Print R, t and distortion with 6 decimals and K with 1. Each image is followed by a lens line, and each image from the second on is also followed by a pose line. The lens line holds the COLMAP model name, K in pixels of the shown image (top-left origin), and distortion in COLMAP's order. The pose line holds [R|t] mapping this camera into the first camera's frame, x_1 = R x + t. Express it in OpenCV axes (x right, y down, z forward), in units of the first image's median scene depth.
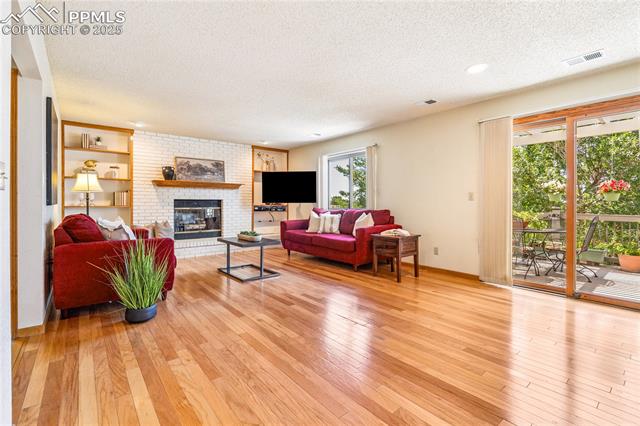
lens RADIAL K [[294.3, 0, 315.9], [0, 294.3, 206.2], [0, 0, 1]] dist [0.000592, 0.000009]
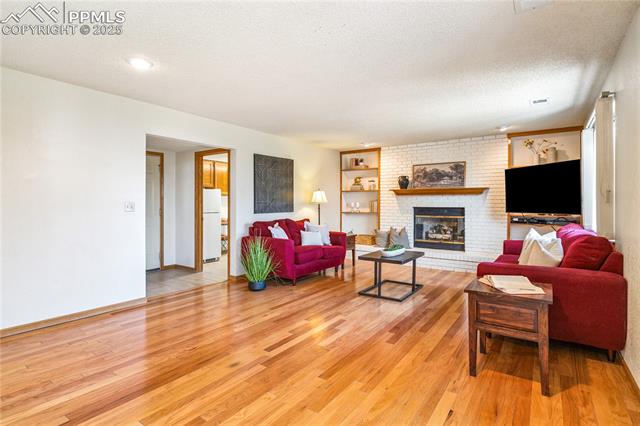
lens RADIAL K [[321.8, 0, 318.1], [0, 321.8, 211.5], [0, 0, 1]] dist [0.005305, 0.000285]
pose [[0.281678, 0.024735, -0.959190, 0.486133], [-0.011682, 0.999682, 0.022349, -0.028946], [0.959438, 0.004910, 0.281878, 0.365366]]
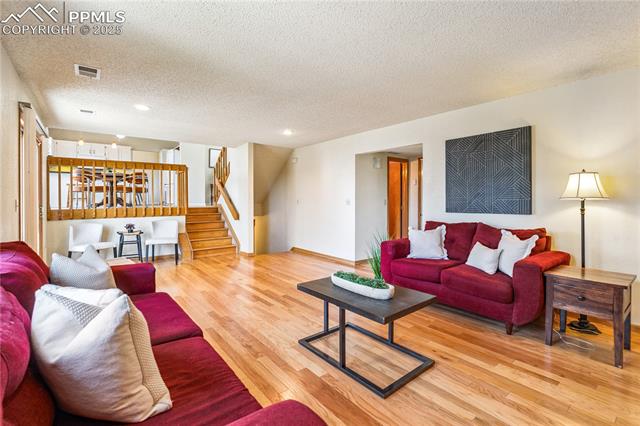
lens RADIAL K [[294.3, 0, 318.1], [0, 294.3, 202.5], [0, 0, 1]] dist [0.000592, 0.000009]
pose [[-0.999947, 0.001090, -0.010256, -0.107001], [0.000860, 0.999748, 0.022444, -0.038769], [0.010278, 0.022434, -0.999695, 1.114142]]
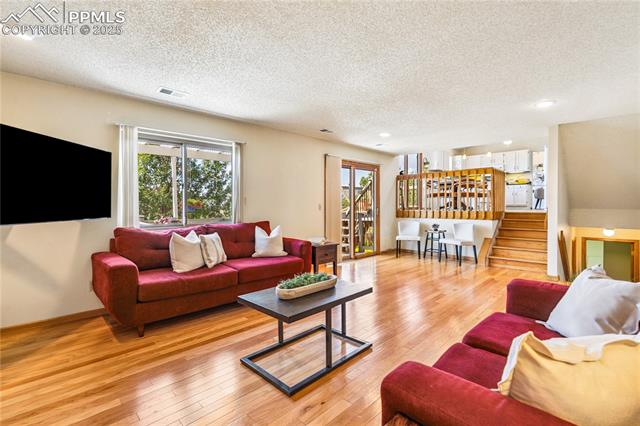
lens RADIAL K [[294.3, 0, 320.0], [0, 294.3, 207.4], [0, 0, 1]] dist [0.000592, 0.000009]
pose [[-0.123439, -0.003319, 0.992347, -0.540581], [0.018075, 0.999821, 0.005592, -0.028022], [-0.992188, 0.018627, -0.123357, 0.775439]]
